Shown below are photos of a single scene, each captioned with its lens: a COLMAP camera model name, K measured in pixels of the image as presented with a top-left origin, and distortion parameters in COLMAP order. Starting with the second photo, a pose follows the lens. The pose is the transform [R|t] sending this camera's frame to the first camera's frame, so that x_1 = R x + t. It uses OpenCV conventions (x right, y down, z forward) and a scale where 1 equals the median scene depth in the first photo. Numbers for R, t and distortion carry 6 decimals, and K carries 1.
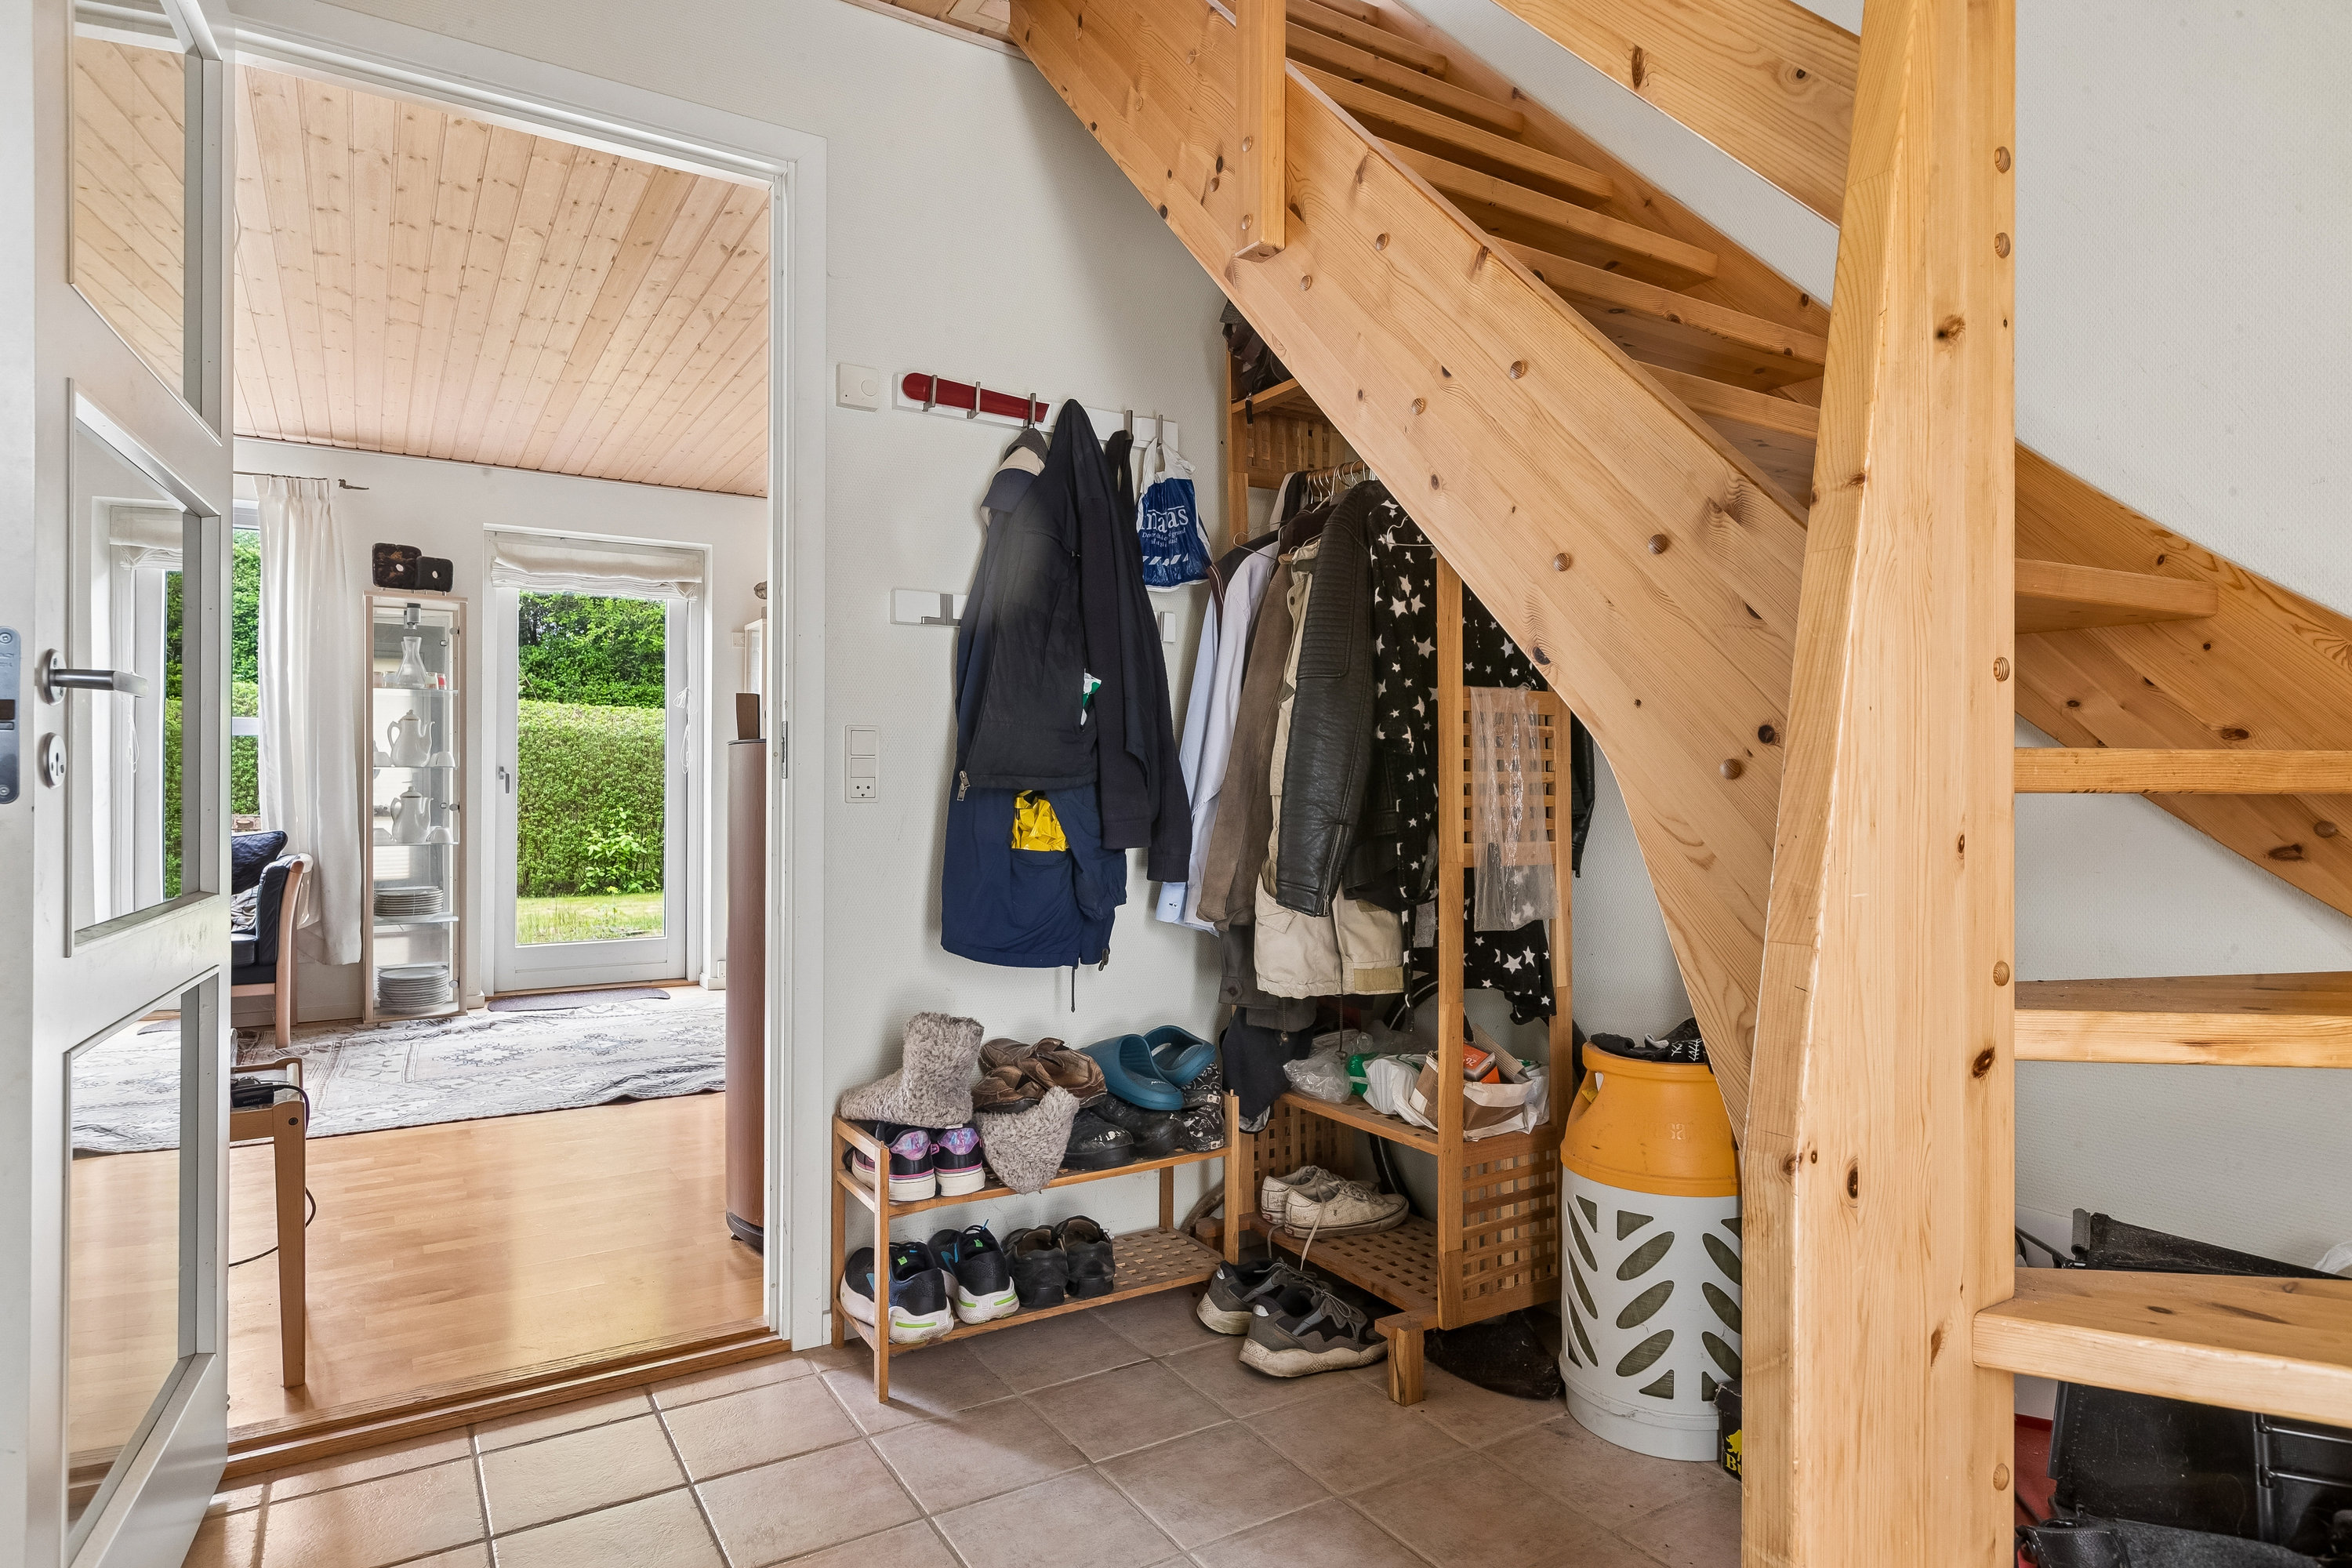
lens RADIAL K [[1280.7, 0, 1181.2], [0, 1280.7, 772.2], [0, 0, 1]] dist [-0.003637, 0.001813]
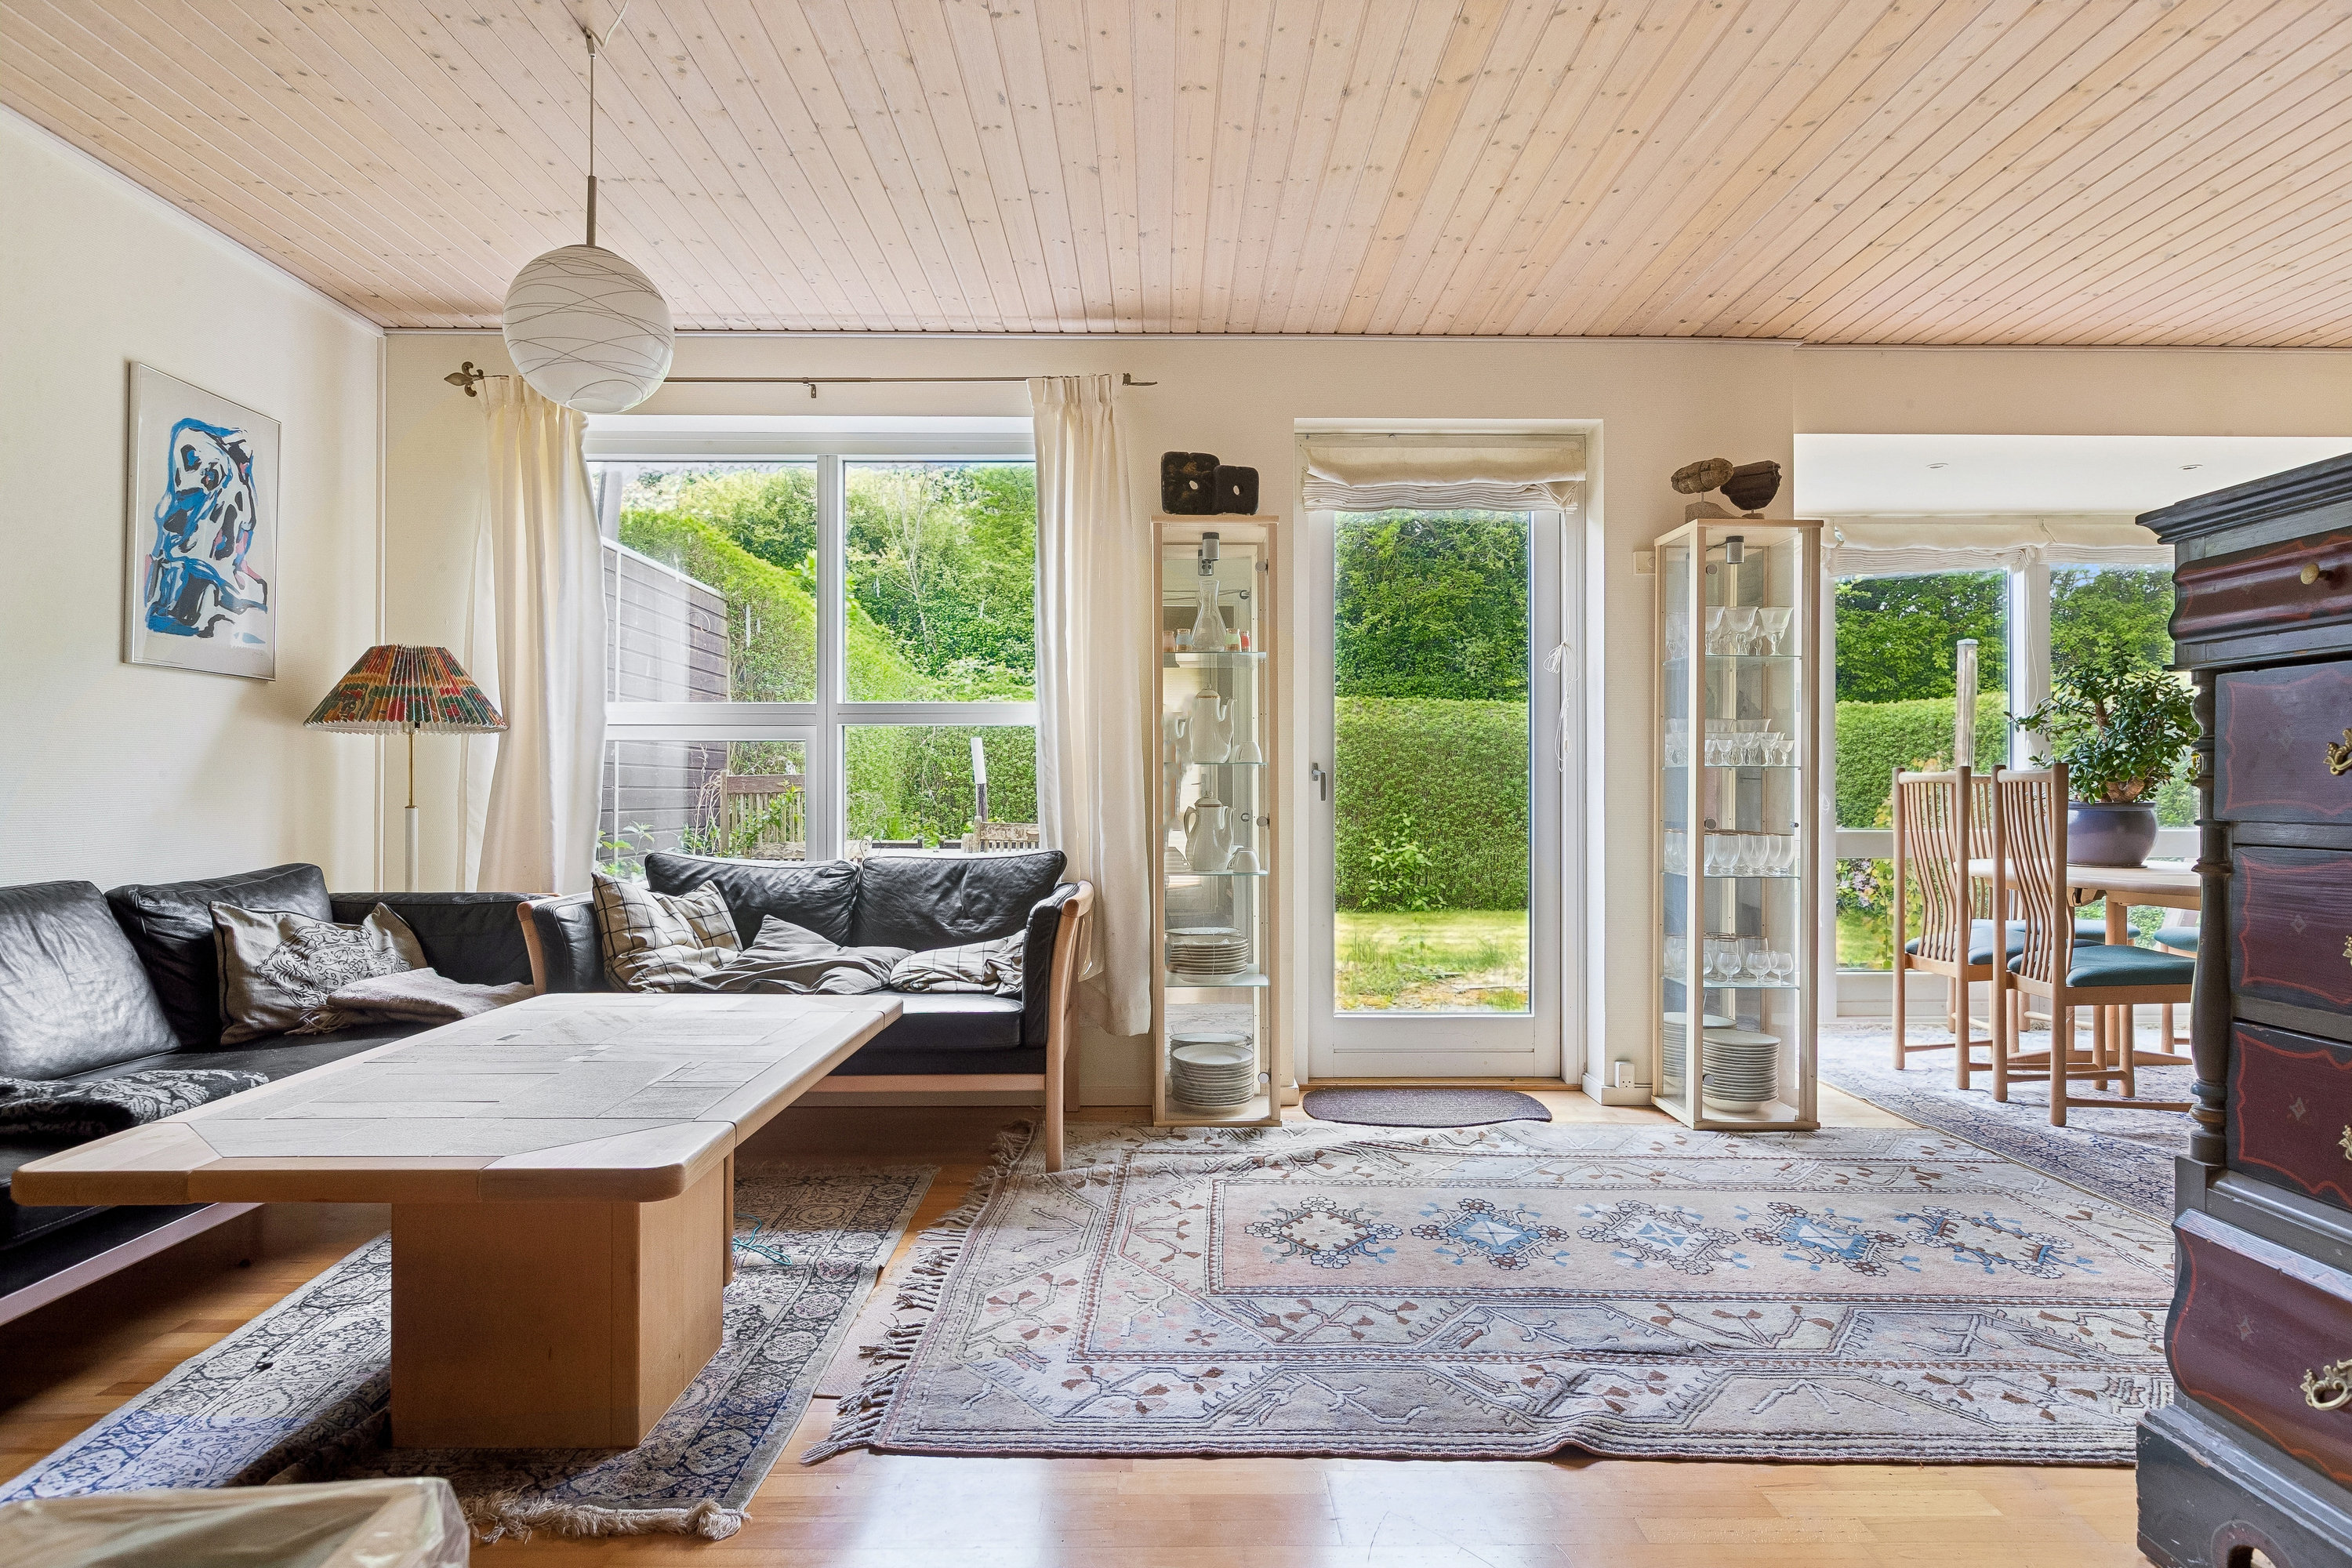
lens RADIAL K [[1323.4, 0, 1188.9], [0, 1323.4, 779.9], [0, 0, 1]] dist [-0.004343, -0.000273]
pose [[0.854707, -0.002388, -0.519106, -0.227572], [0.004917, 0.999982, 0.003495, 0.002572], [0.519088, -0.005540, 0.854703, 0.362322]]
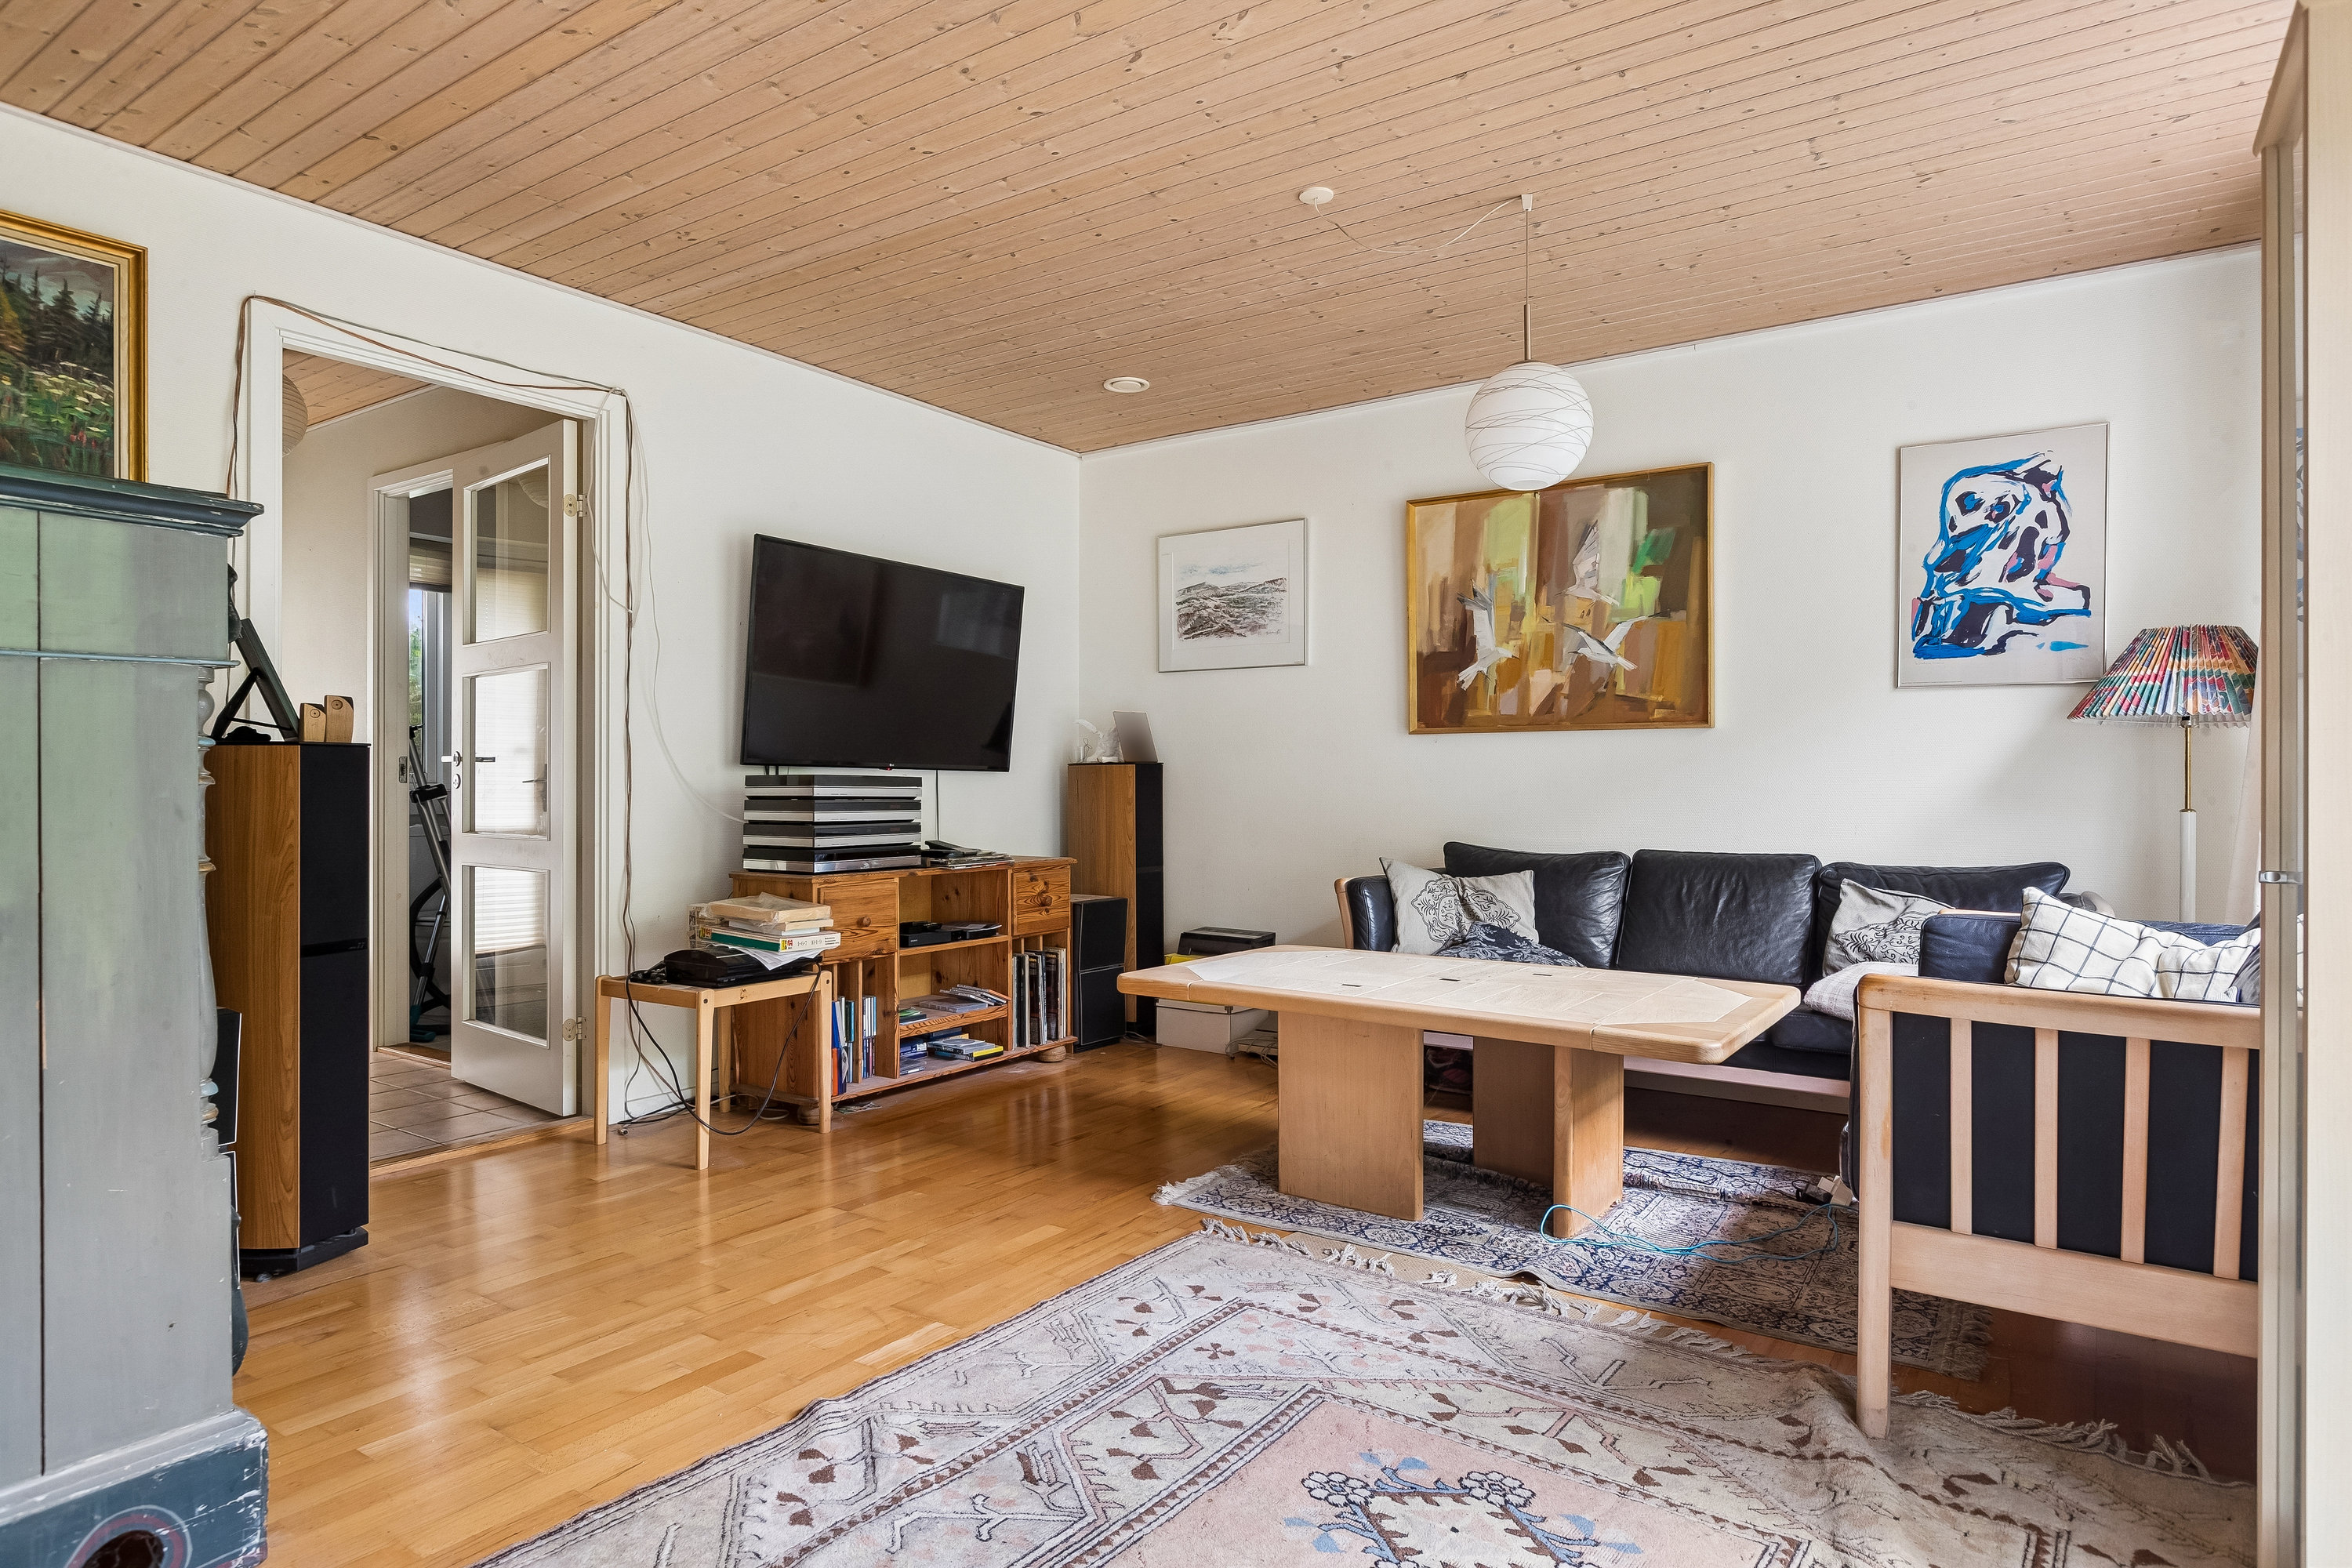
lens RADIAL K [[1323.4, 0, 1173.2], [0, 1323.4, 781.5], [0, 0, 1]] dist [-0.004343, -0.000273]
pose [[-0.920547, -0.003296, -0.390617, -0.272108], [0.001589, 0.999925, -0.012181, 0.010428], [0.390628, -0.011834, -0.920472, 1.118805]]
